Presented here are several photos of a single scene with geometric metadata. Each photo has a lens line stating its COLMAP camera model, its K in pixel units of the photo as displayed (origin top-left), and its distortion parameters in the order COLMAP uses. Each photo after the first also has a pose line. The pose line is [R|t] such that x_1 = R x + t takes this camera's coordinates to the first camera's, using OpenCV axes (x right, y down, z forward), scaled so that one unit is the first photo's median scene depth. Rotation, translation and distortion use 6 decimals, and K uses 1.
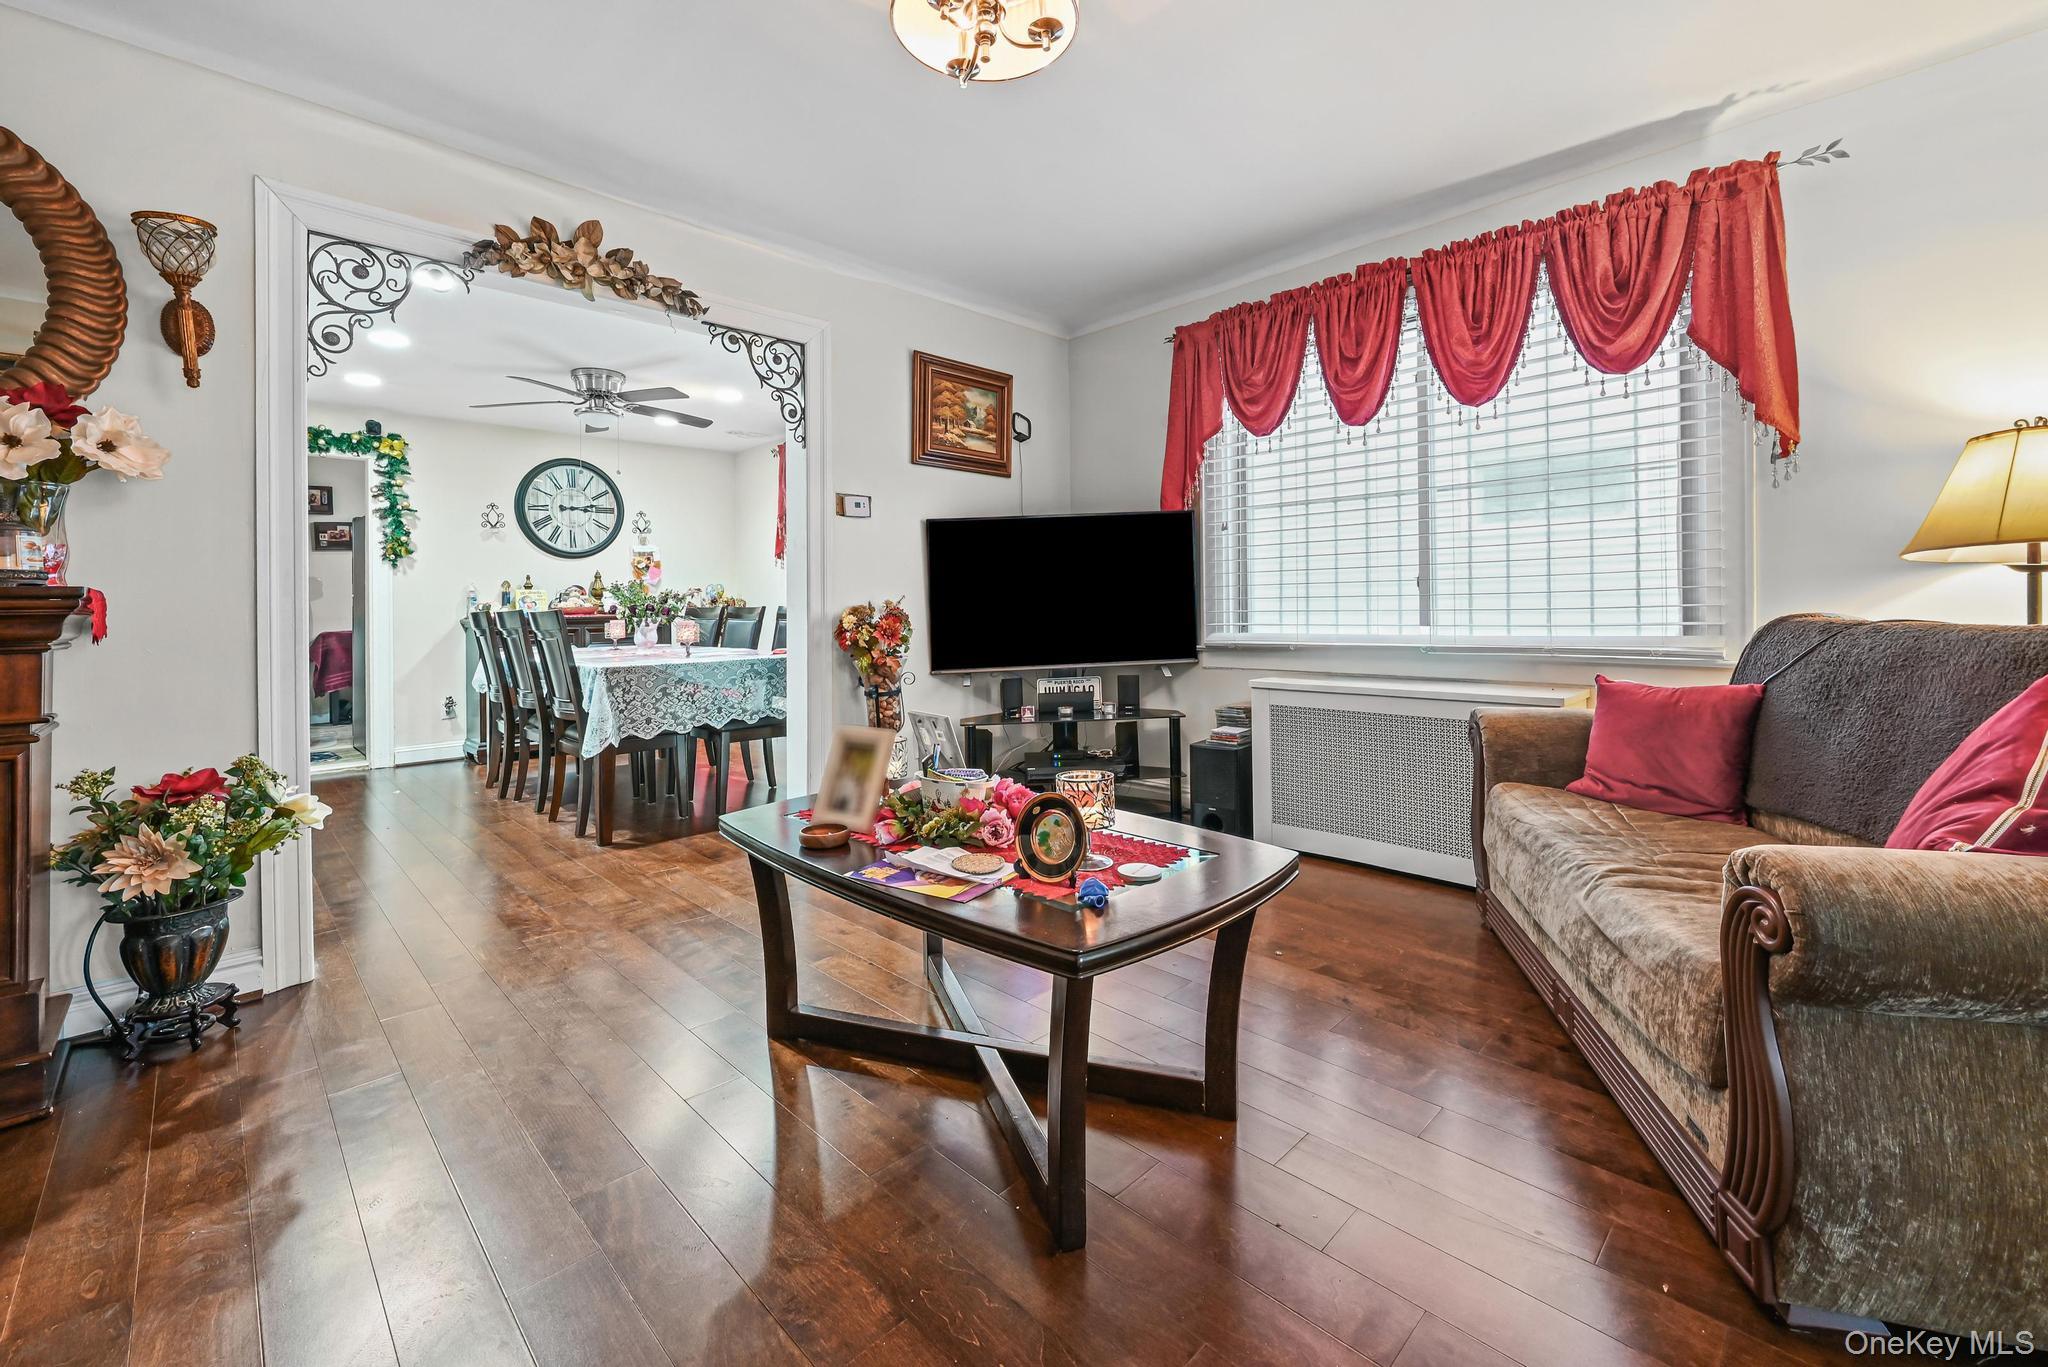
lens RADIAL K [[855.0, 0, 1040.8], [0, 855.0, 601.2], [0, 0, 1]] dist [0.000072, -0.000160]
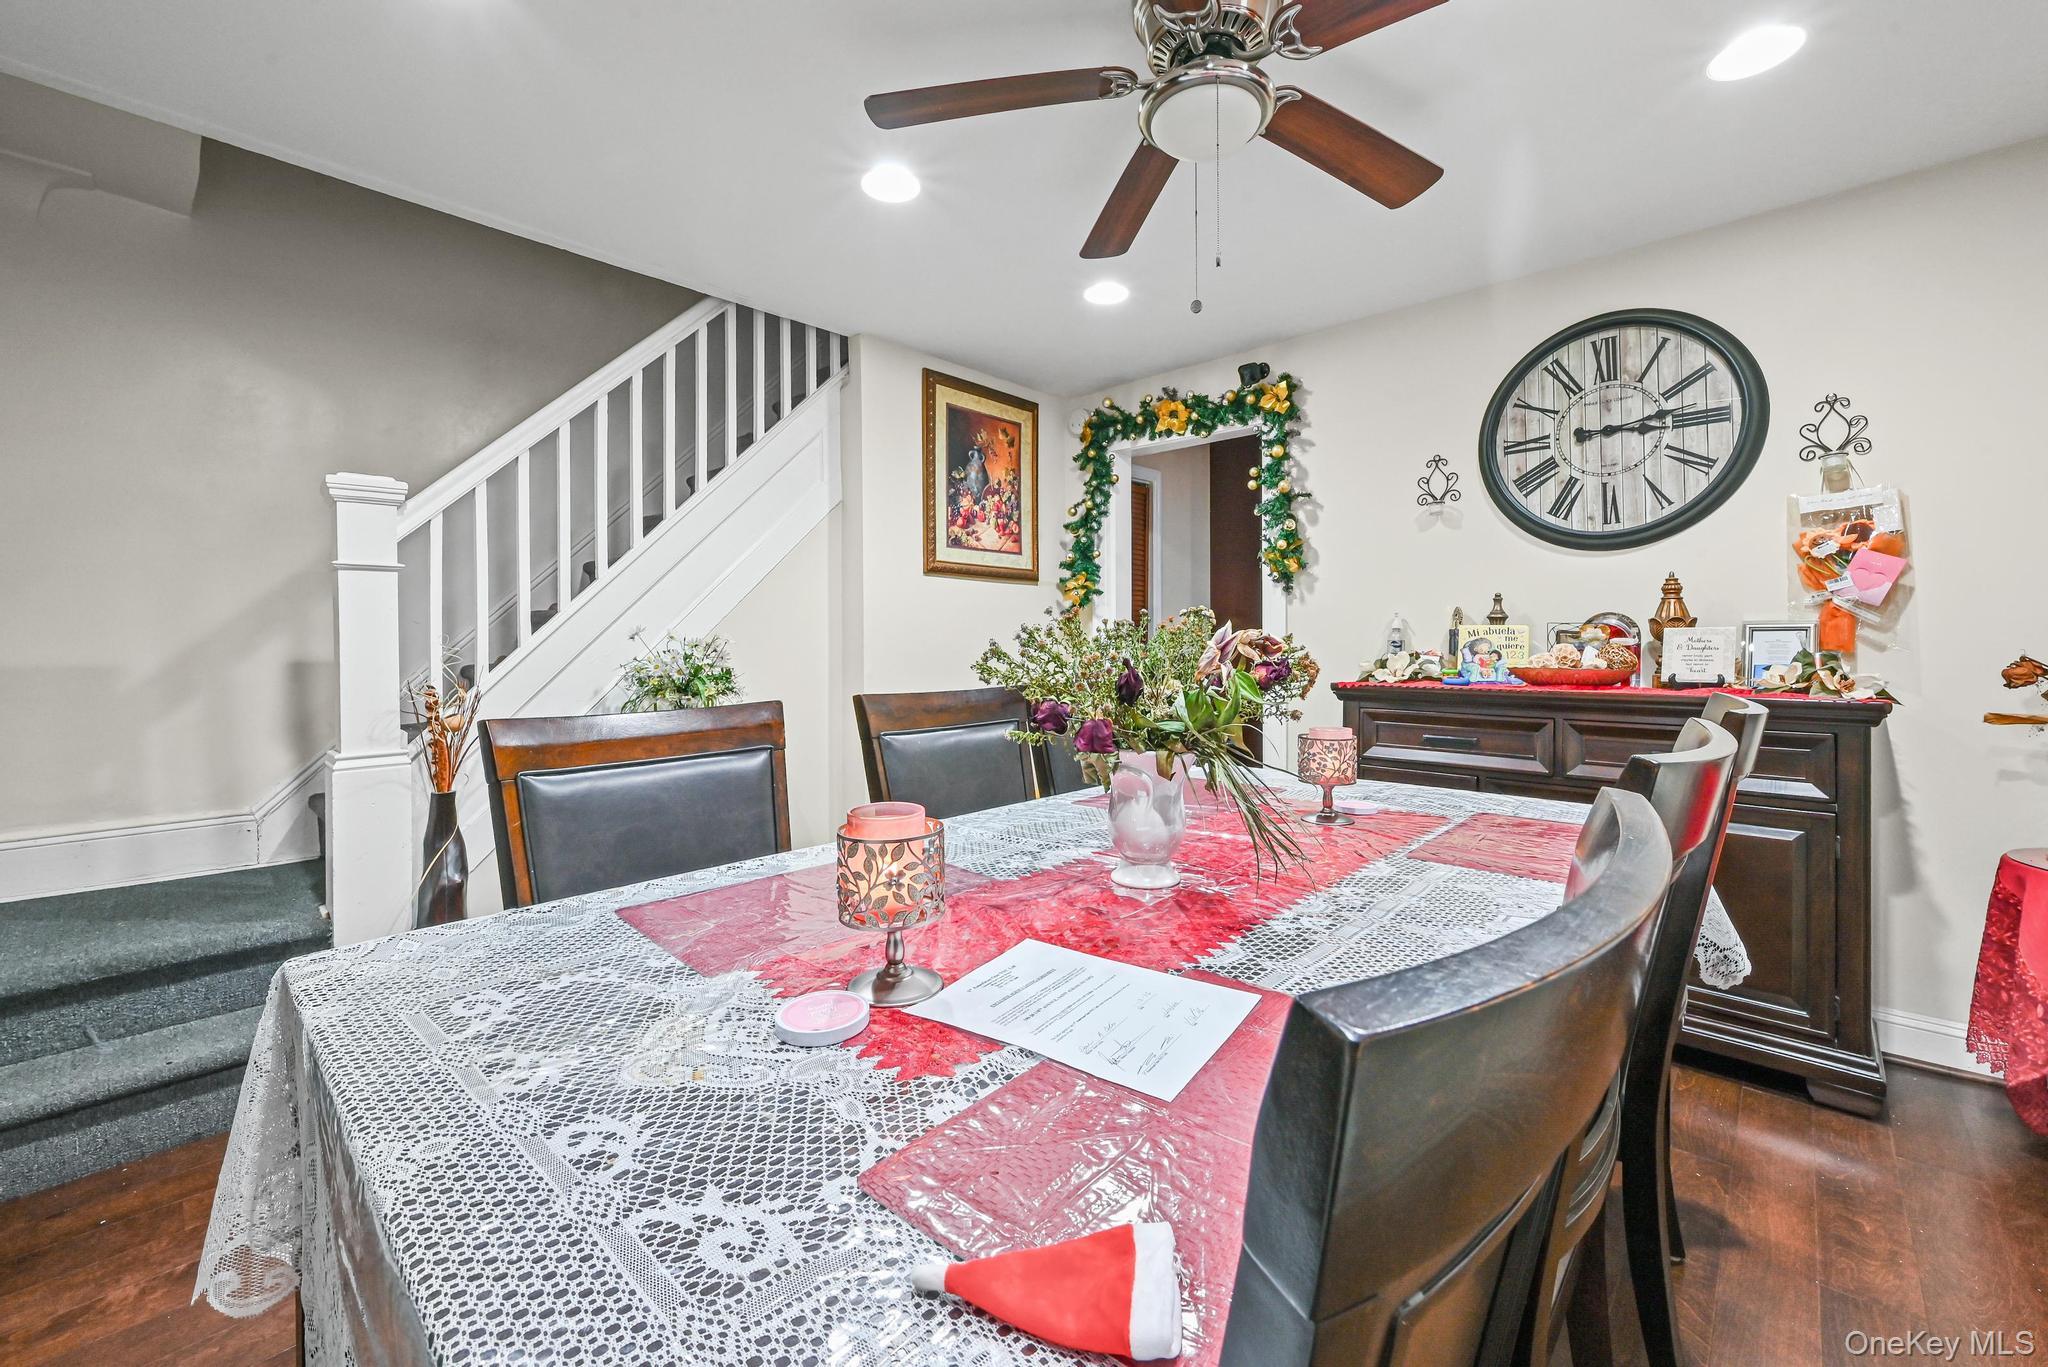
lens RADIAL K [[811.0, 0, 1018.3], [0, 811.0, 638.9], [0, 0, 1]] dist [-0.001236, -0.000973]
pose [[0.036798, 0.006971, -0.999298, -0.167653], [0.001467, 0.999974, 0.007030, -0.009530], [0.999322, -0.001725, 0.036787, 0.733703]]
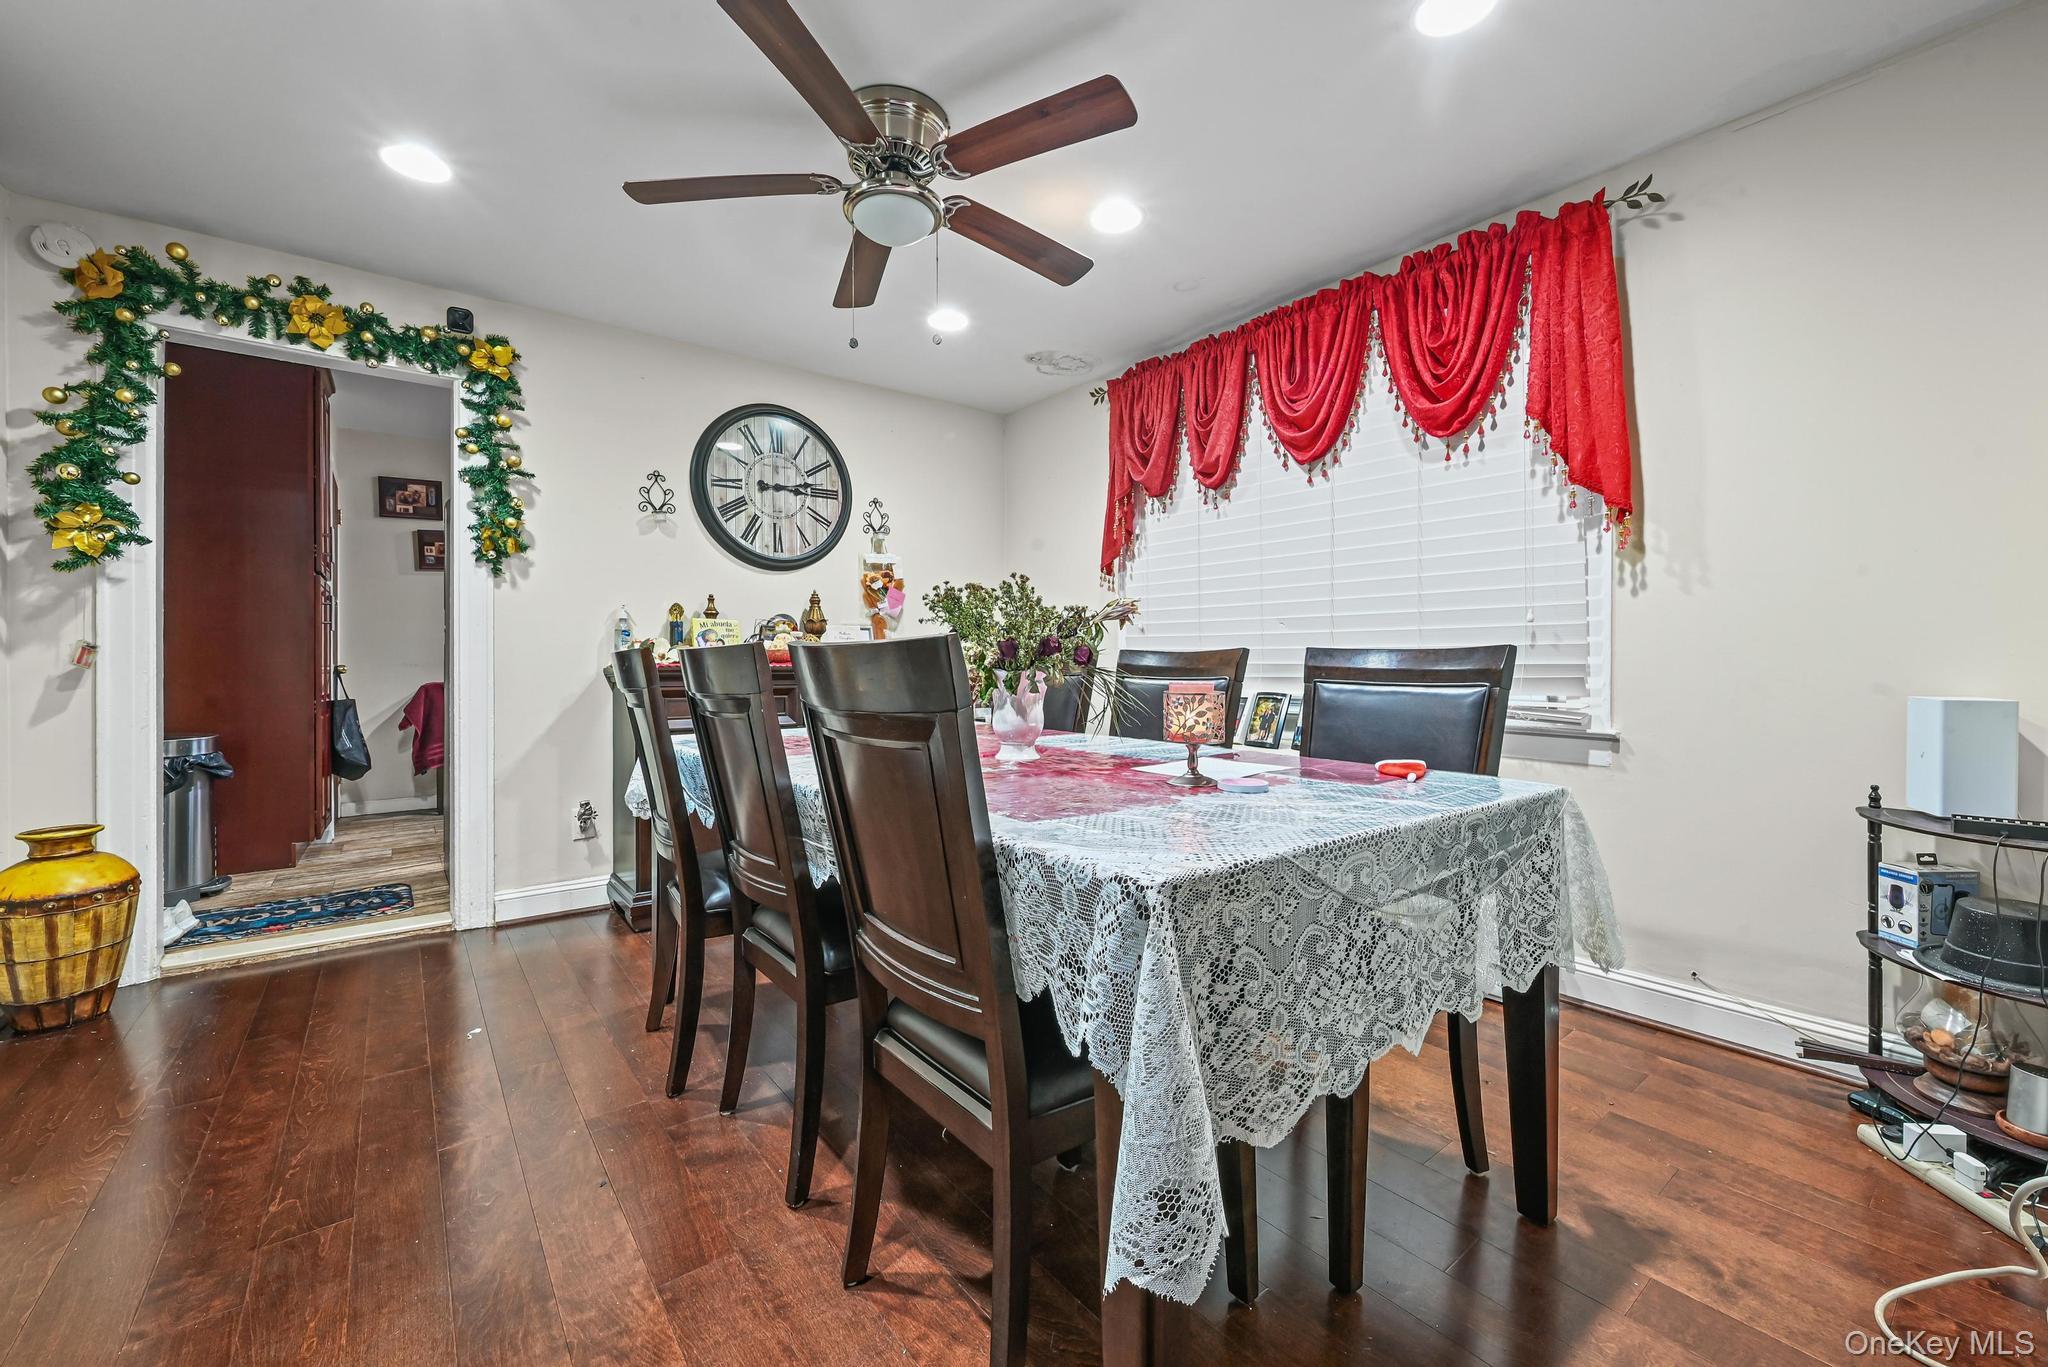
lens RADIAL K [[811.0, 0, 1029.4], [0, 811.0, 667.6], [0, 0, 1]] dist [-0.001236, -0.000973]
pose [[0.992948, 0.014138, -0.117705, -0.318046], [-0.012734, 0.999839, 0.012669, 0.010395], [0.117865, -0.011081, 0.992968, 0.473568]]
